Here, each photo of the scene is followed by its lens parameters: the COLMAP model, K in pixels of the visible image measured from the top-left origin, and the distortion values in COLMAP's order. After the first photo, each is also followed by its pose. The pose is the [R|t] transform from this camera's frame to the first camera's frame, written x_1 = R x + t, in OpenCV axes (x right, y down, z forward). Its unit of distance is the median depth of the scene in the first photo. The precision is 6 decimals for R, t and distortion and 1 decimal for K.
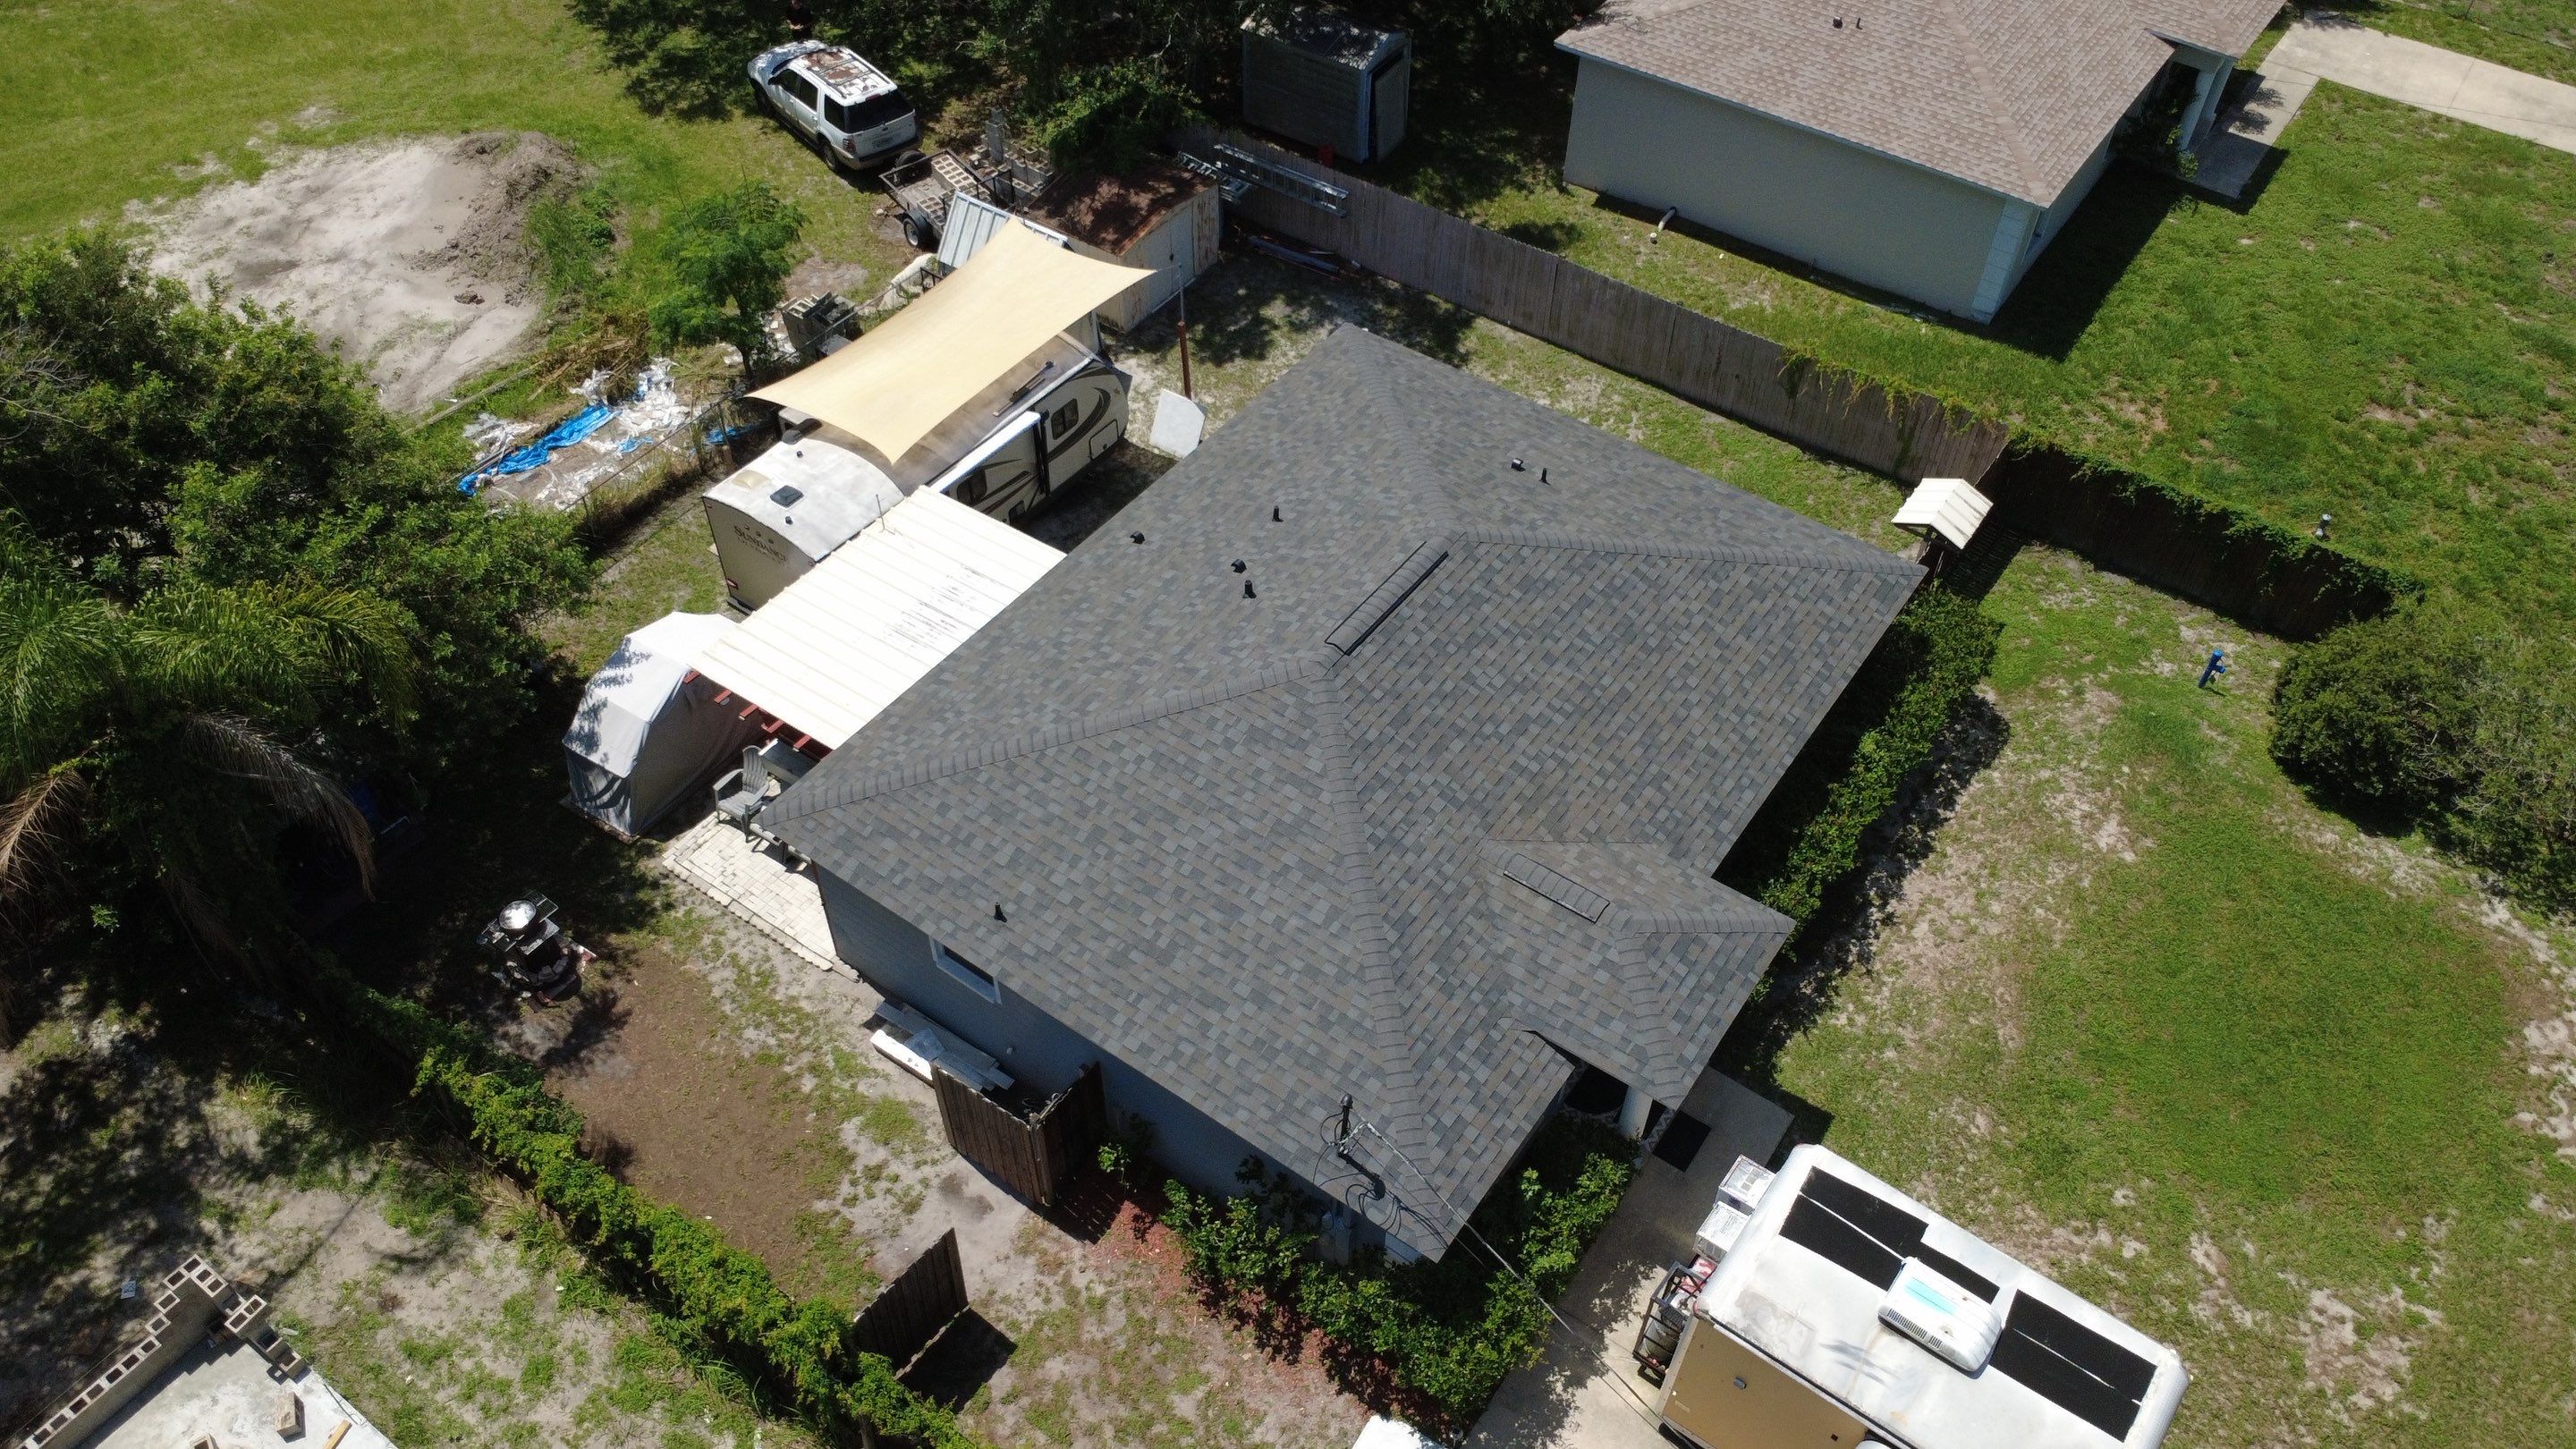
lens RADIAL K [[1876.0, 0, 1282.6], [0, 1876.0, 724.0], [0, 0, 1]] dist [0.002089, -0.001402]
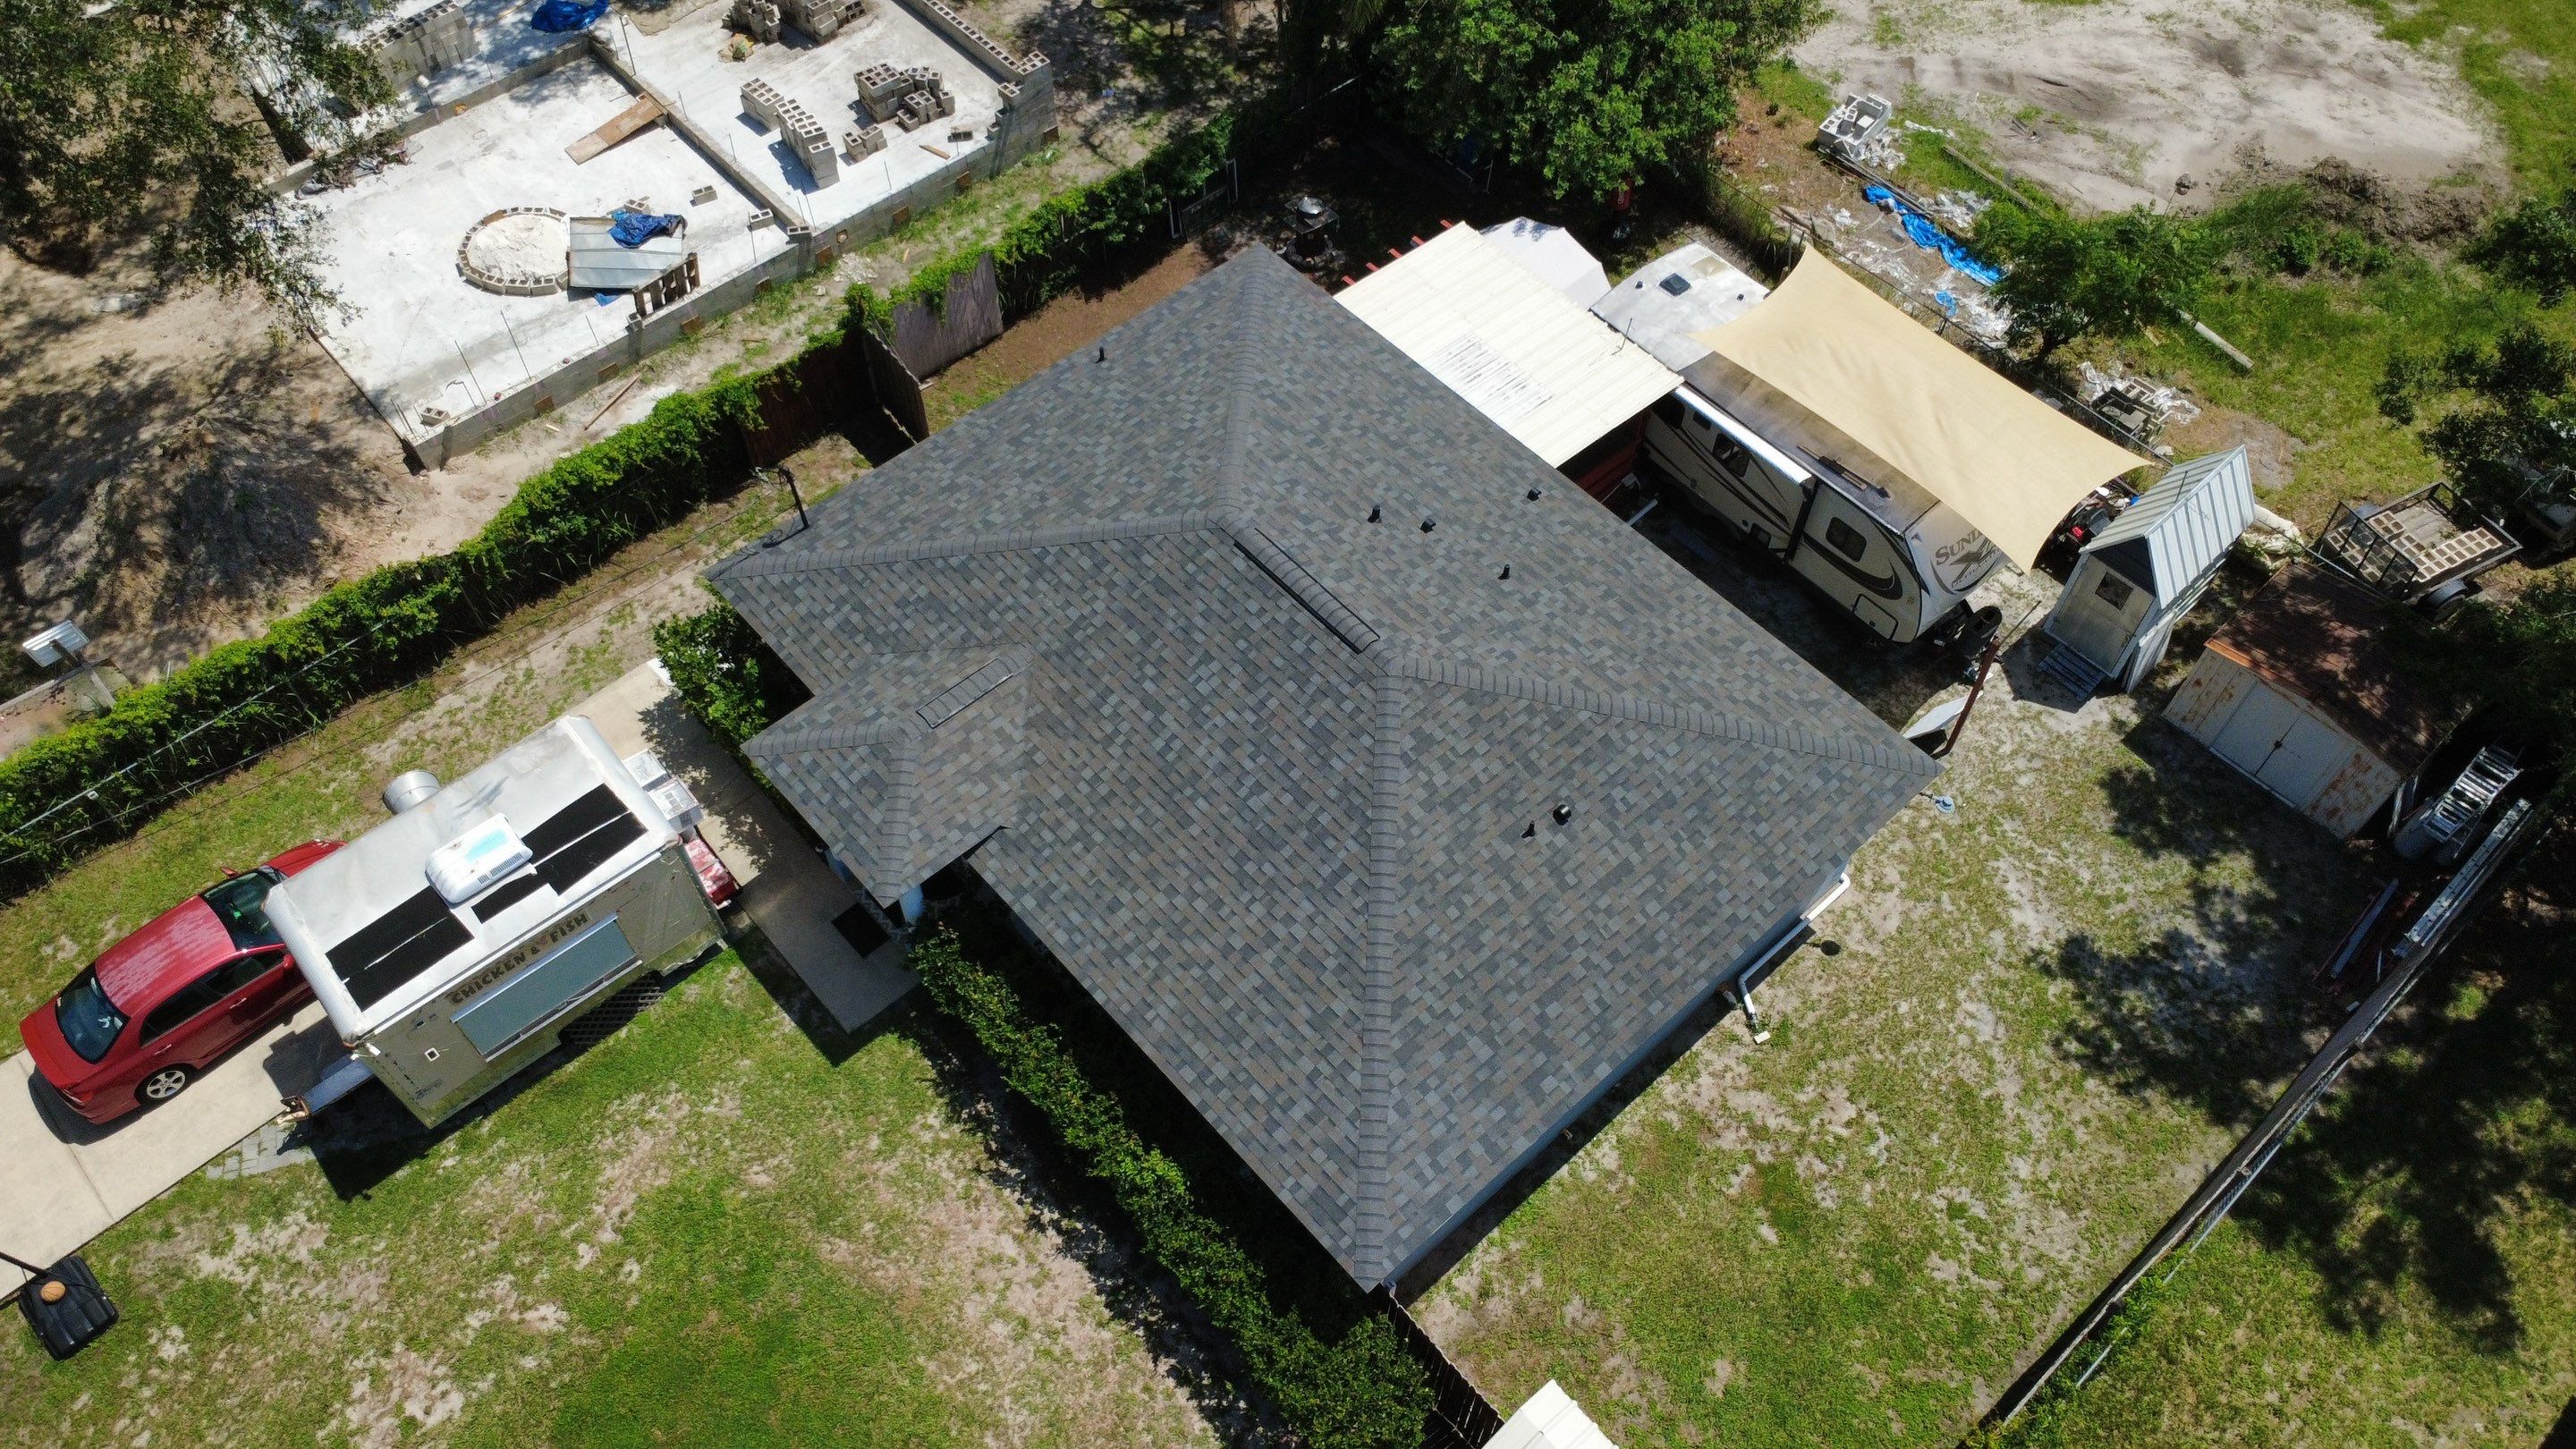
lens RADIAL K [[1876.0, 0, 1284.2], [0, 1876.0, 722.4], [0, 0, 1]] dist [0.002089, -0.001402]
pose [[-0.218941, 0.793052, -0.568449, 0.626375], [-0.722464, 0.259817, 0.640735, -0.625436], [0.655829, 0.550967, 0.516066, 0.494395]]
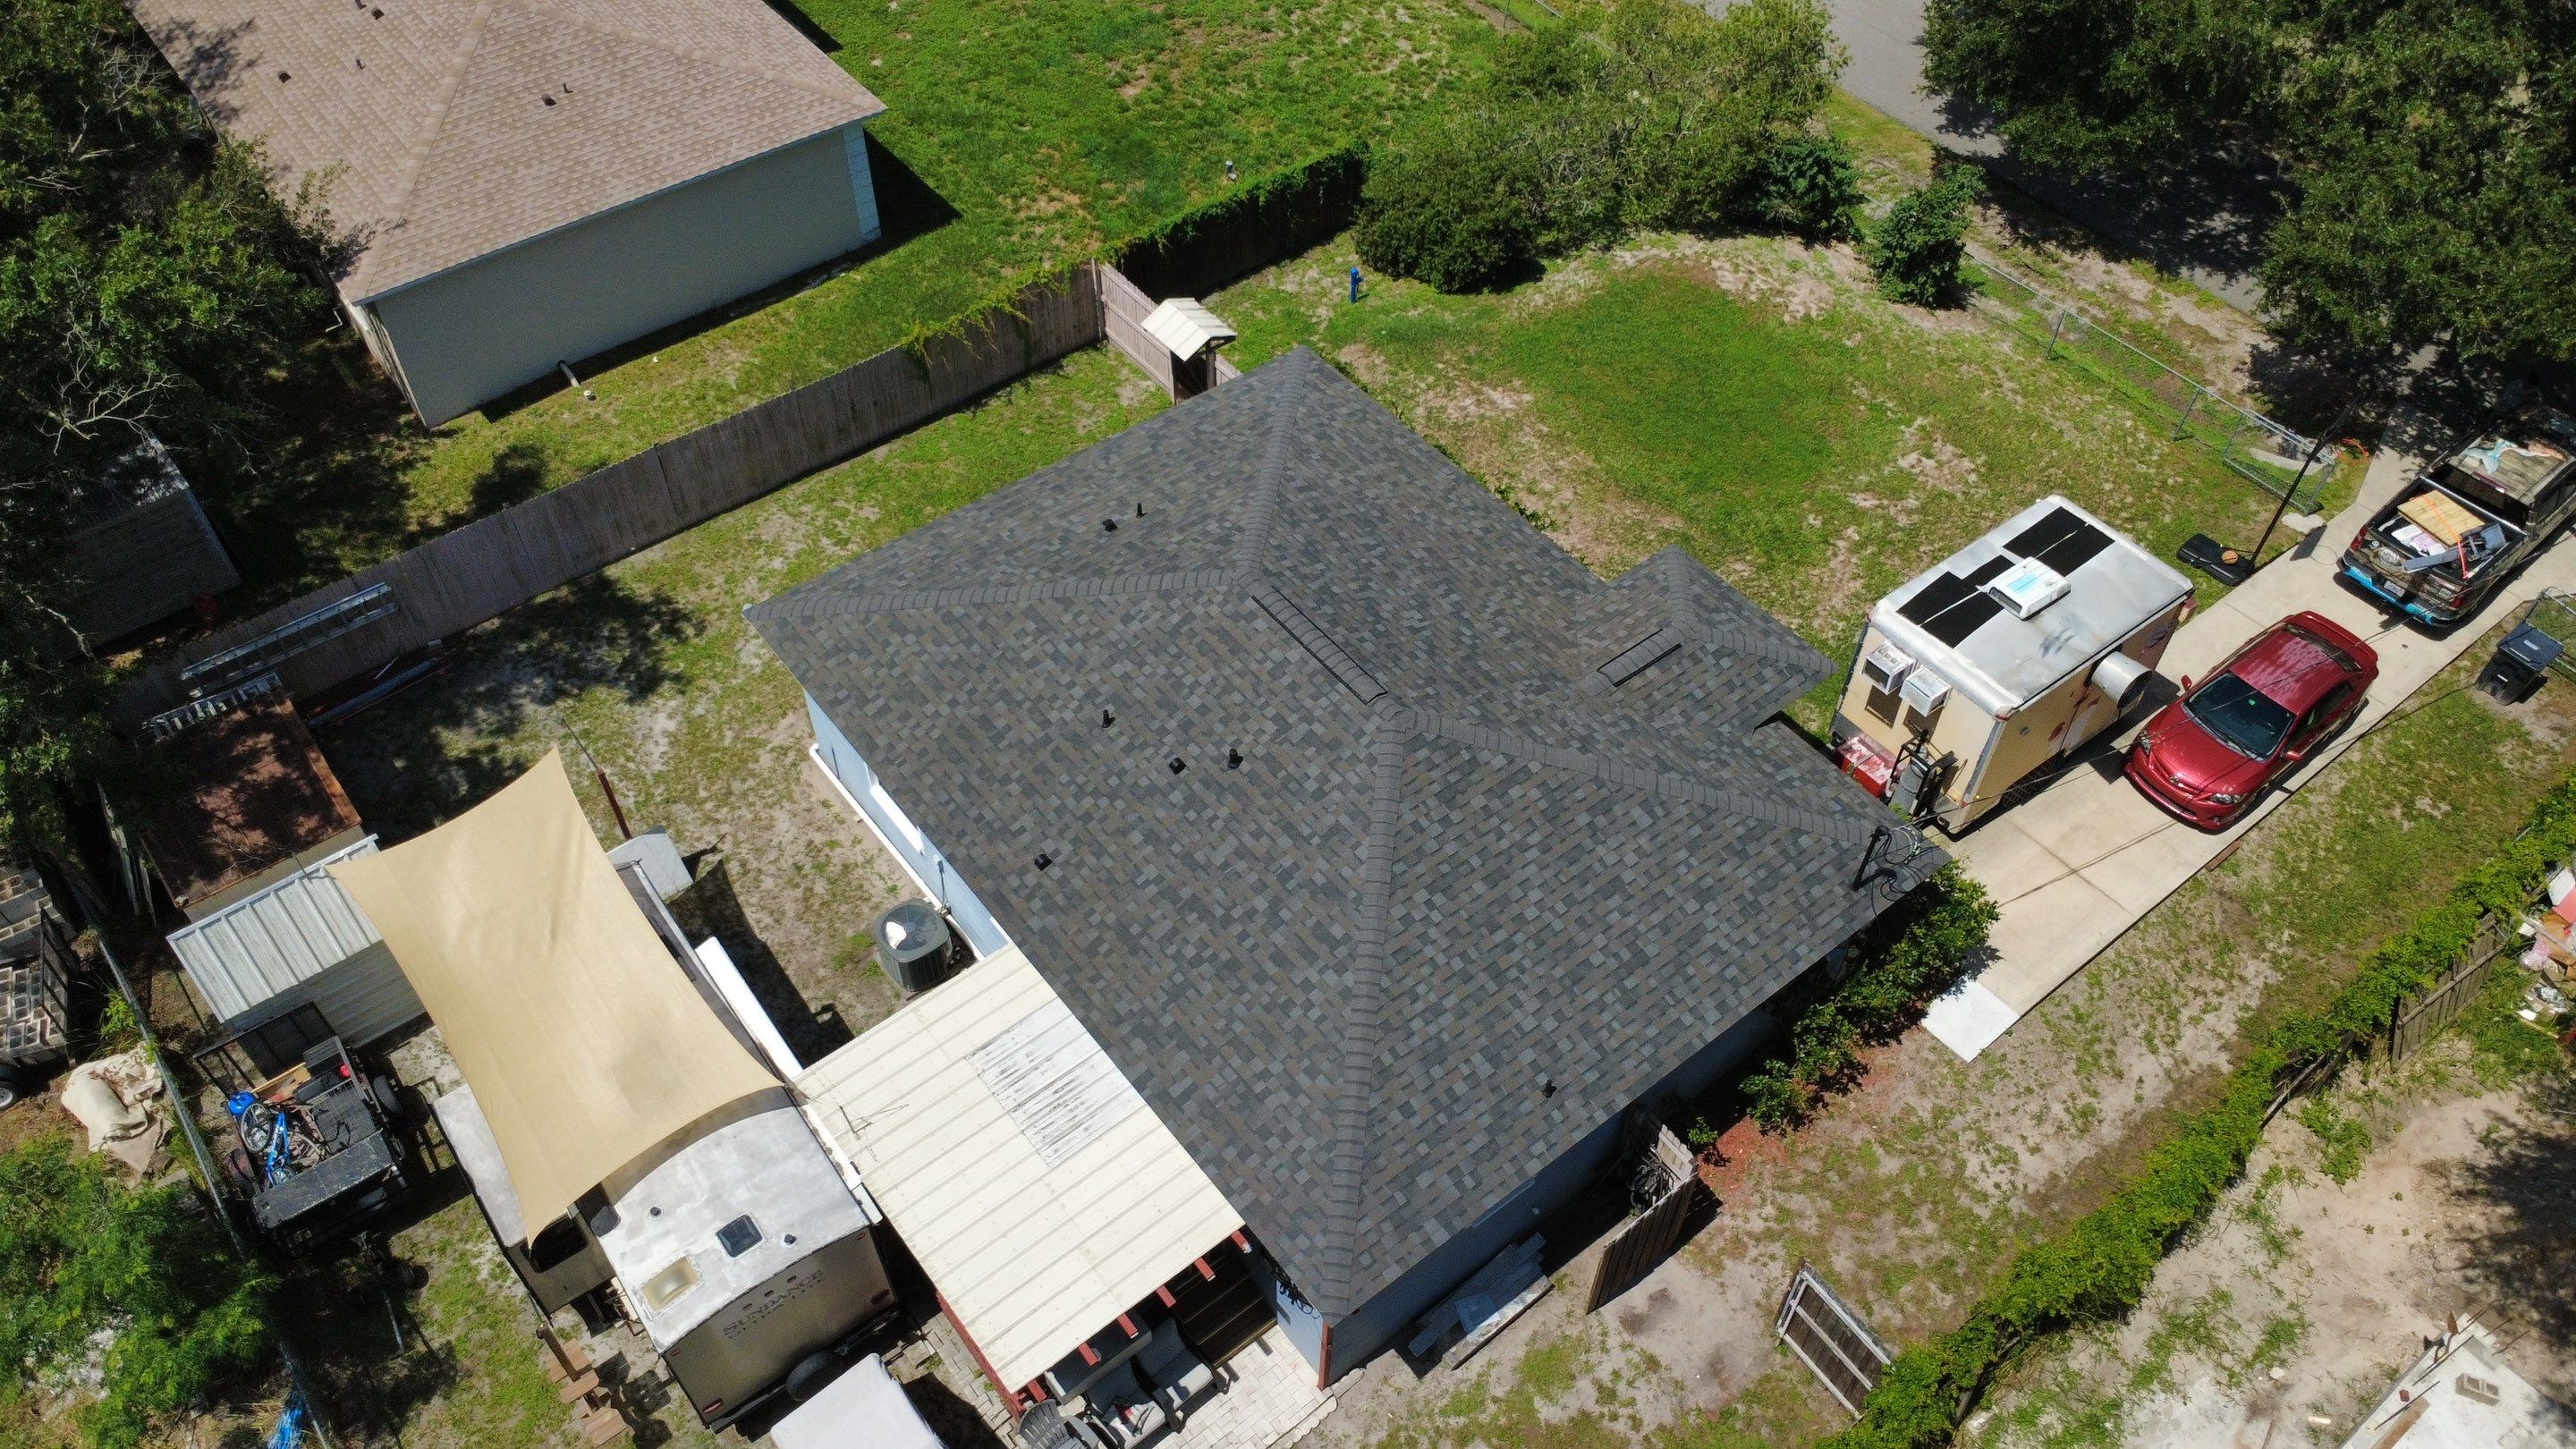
lens RADIAL K [[1876.0, 0, 1284.2], [0, 1876.0, 724.9], [0, 0, 1]] dist [0.002089, -0.001402]
pose [[0.282863, -0.727300, 0.625319, -0.565638], [0.695652, 0.604399, 0.388291, -0.413617], [-0.660346, 0.325171, 0.676910, 0.329667]]
